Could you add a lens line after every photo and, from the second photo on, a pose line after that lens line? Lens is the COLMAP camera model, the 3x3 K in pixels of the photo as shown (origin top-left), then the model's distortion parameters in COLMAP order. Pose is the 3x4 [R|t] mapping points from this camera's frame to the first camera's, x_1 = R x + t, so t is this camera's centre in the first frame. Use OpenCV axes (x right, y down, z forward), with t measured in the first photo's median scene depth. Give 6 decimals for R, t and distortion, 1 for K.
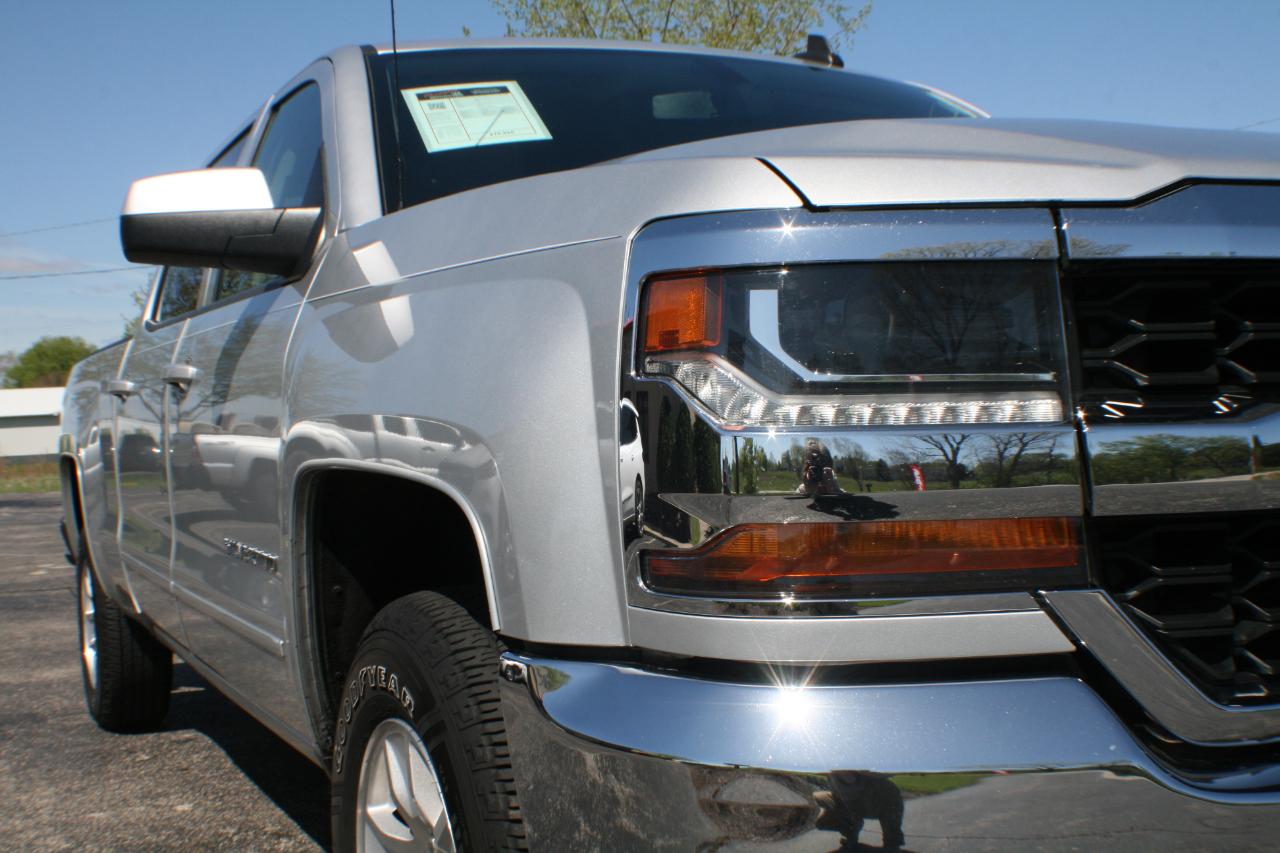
lens RADIAL K [[1554.7, 0, 643.9], [0, 1554.7, 463.6], [0, 0, 1]] dist [-0.156838, 0.020630]
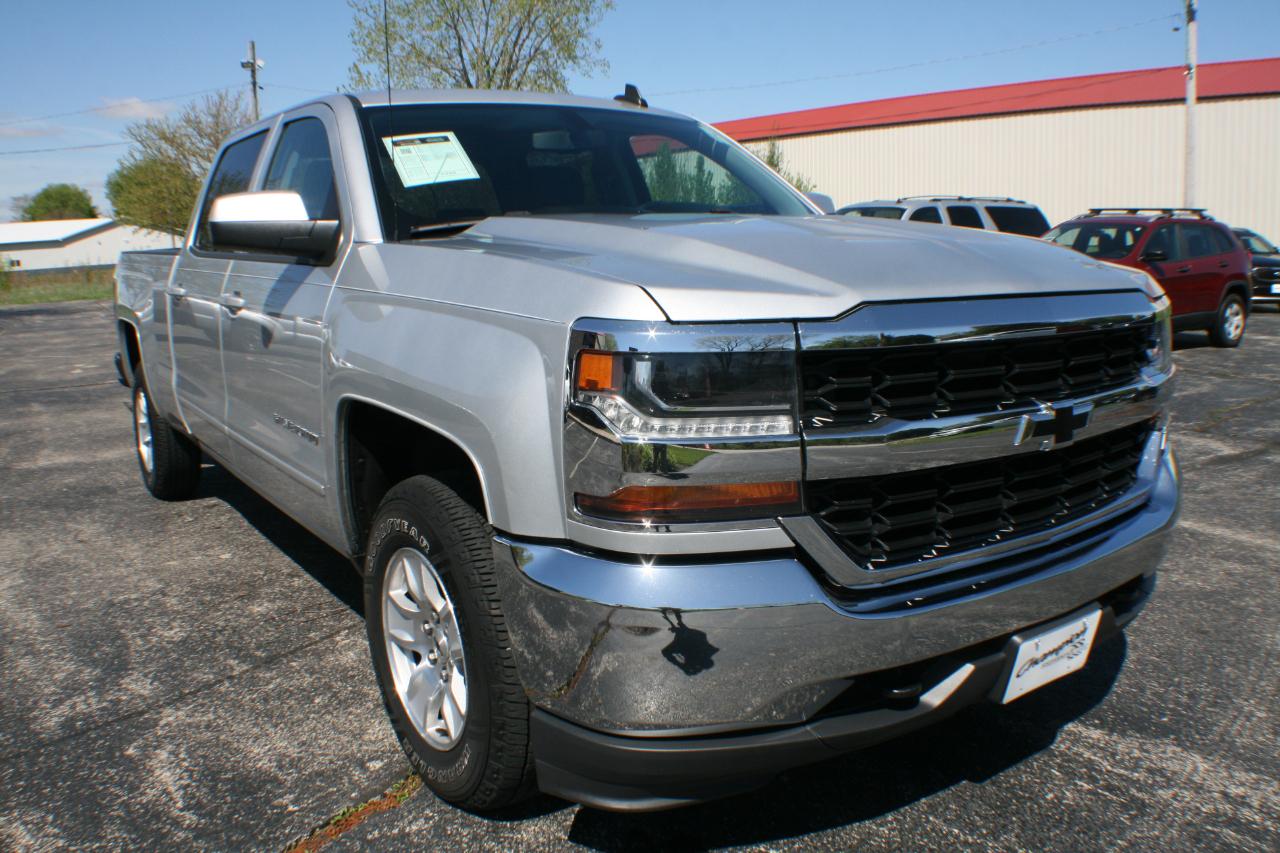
lens RADIAL K [[1053.7, 0, 636.4], [0, 1053.7, 459.4], [0, 0, 1]] dist [-0.210692, 0.071655]
pose [[0.987635, -0.005676, 0.156670, -0.066599], [-0.022093, 0.984333, 0.174931, -0.108718], [-0.155208, -0.176229, 0.972036, -0.136651]]
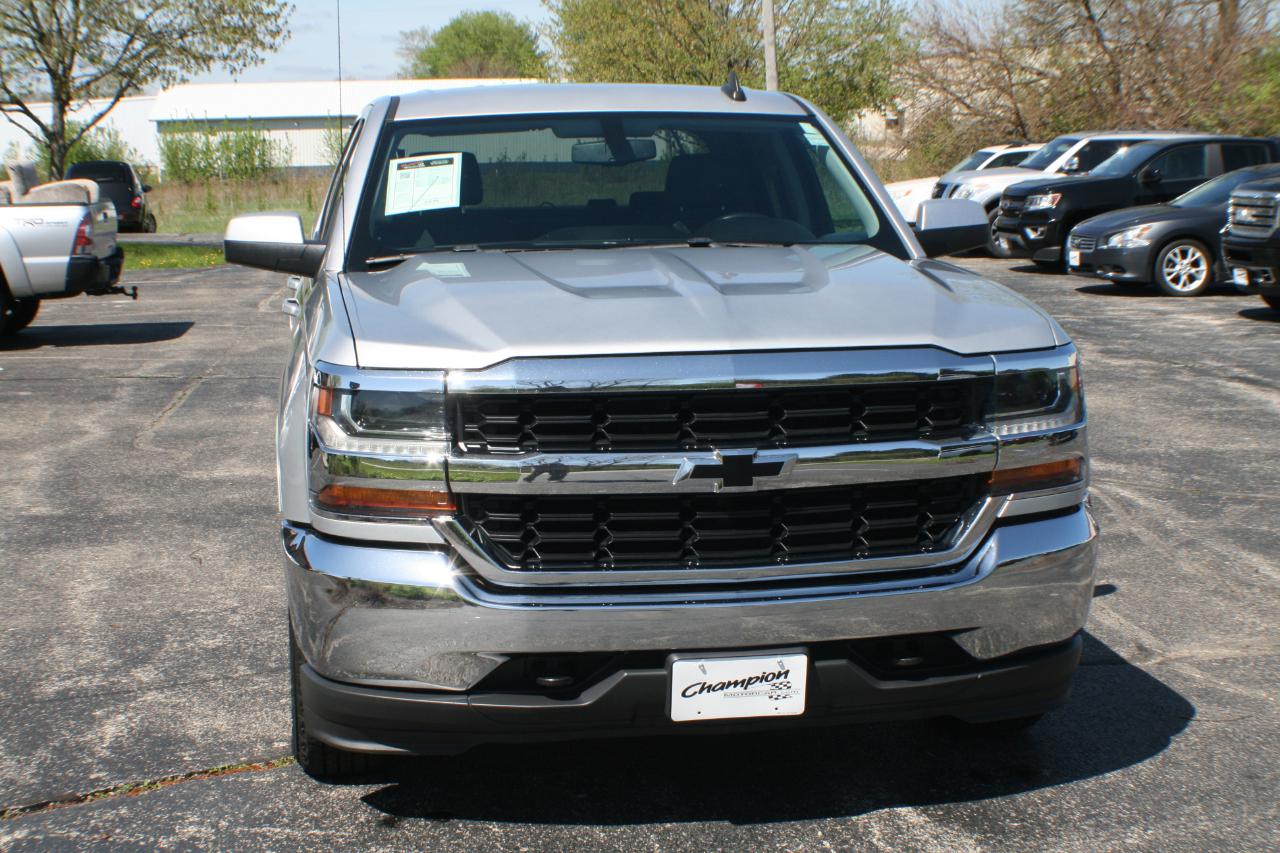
lens RADIAL K [[2051.6, 0, 640.6], [0, 2051.6, 503.4], [0, 0, 1]] dist [-0.139626, -0.020617]
pose [[0.956371, 0.080802, -0.280759, 0.754005], [-0.036230, 0.986377, 0.160464, -0.247751], [0.289900, -0.143291, 0.946269, -1.051251]]
